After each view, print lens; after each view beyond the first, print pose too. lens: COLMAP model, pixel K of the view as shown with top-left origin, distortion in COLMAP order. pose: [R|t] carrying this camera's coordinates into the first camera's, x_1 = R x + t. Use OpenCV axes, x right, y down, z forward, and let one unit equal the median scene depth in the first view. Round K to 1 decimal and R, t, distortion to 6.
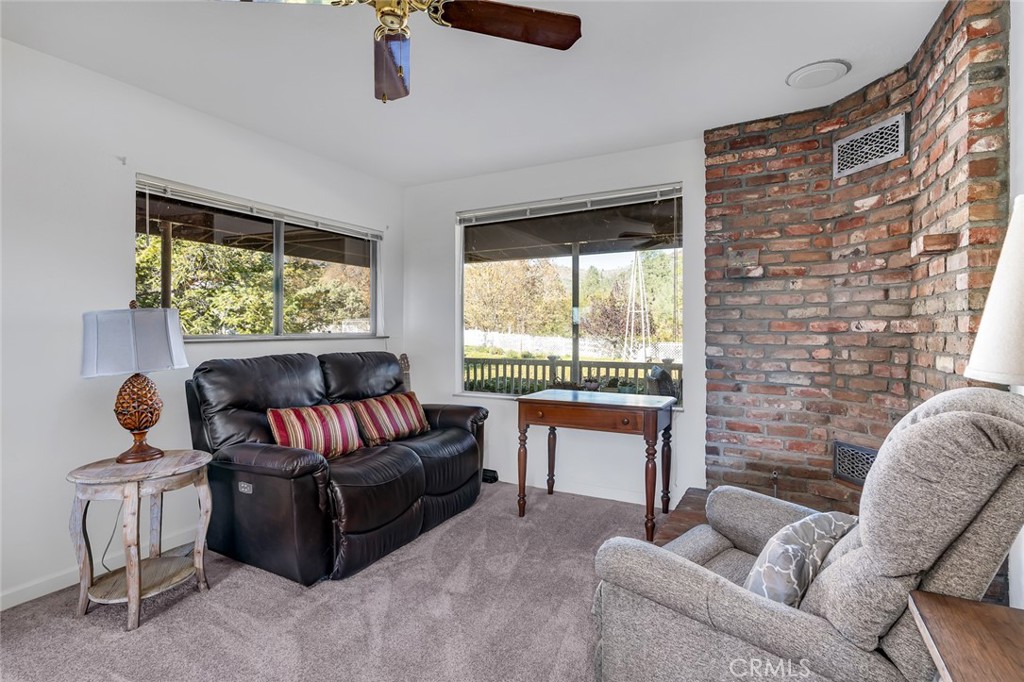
lens RADIAL K [[505.2, 0, 510.4], [0, 505.2, 330.4], [0, 0, 1]] dist [-0.003690, 0.000108]
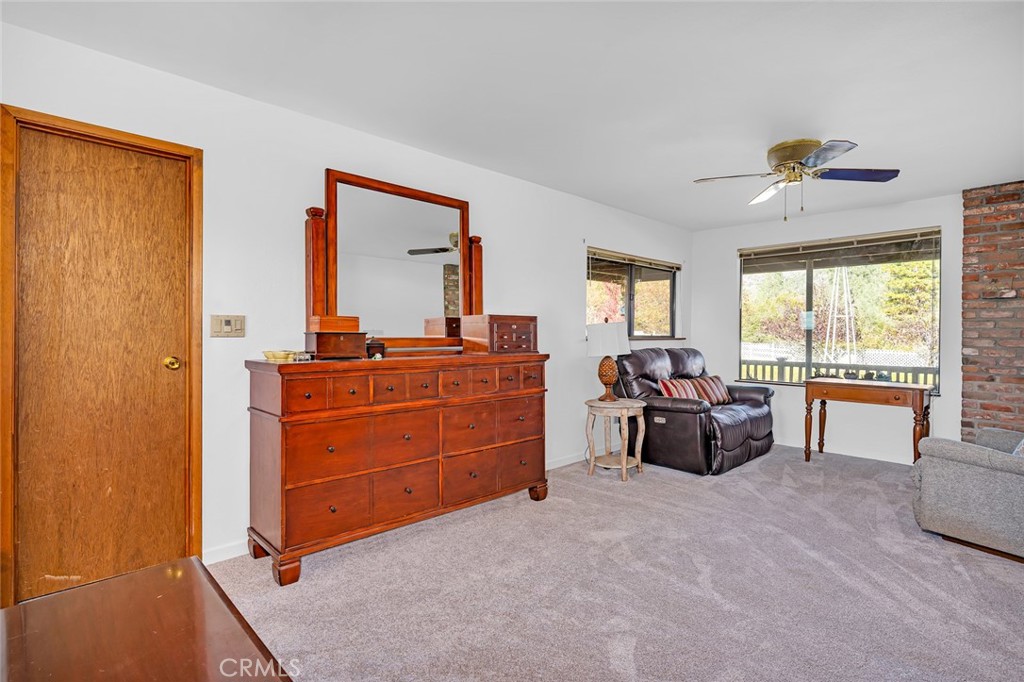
lens RADIAL K [[505.3, 0, 517.8], [0, 505.3, 334.4], [0, 0, 1]] dist [0.001066, 0.001367]
pose [[0.954939, 0.009434, -0.296653, -0.376493], [-0.009375, 0.999955, 0.001619, 0.004113], [0.296654, 0.001235, 0.954984, -0.704078]]
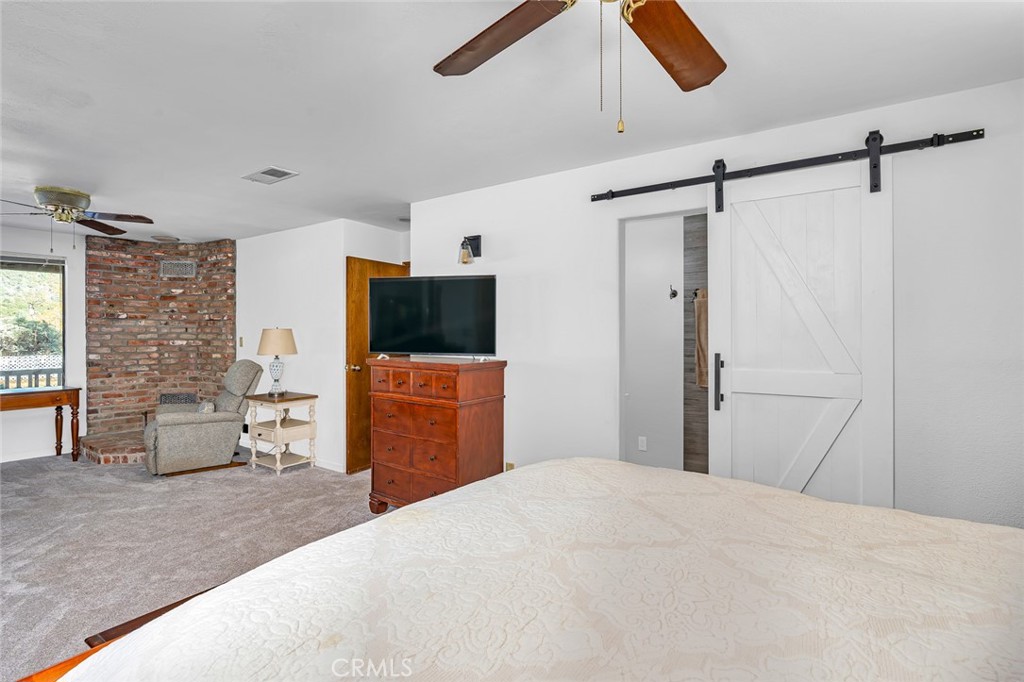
lens RADIAL K [[505.3, 0, 517.8], [0, 505.3, 334.4], [0, 0, 1]] dist [0.001066, 0.001367]
pose [[0.123304, -0.005718, 0.992352, -1.290593], [-0.001495, 0.999981, 0.005947, -0.056323], [-0.992368, -0.002217, 0.123293, -0.787339]]
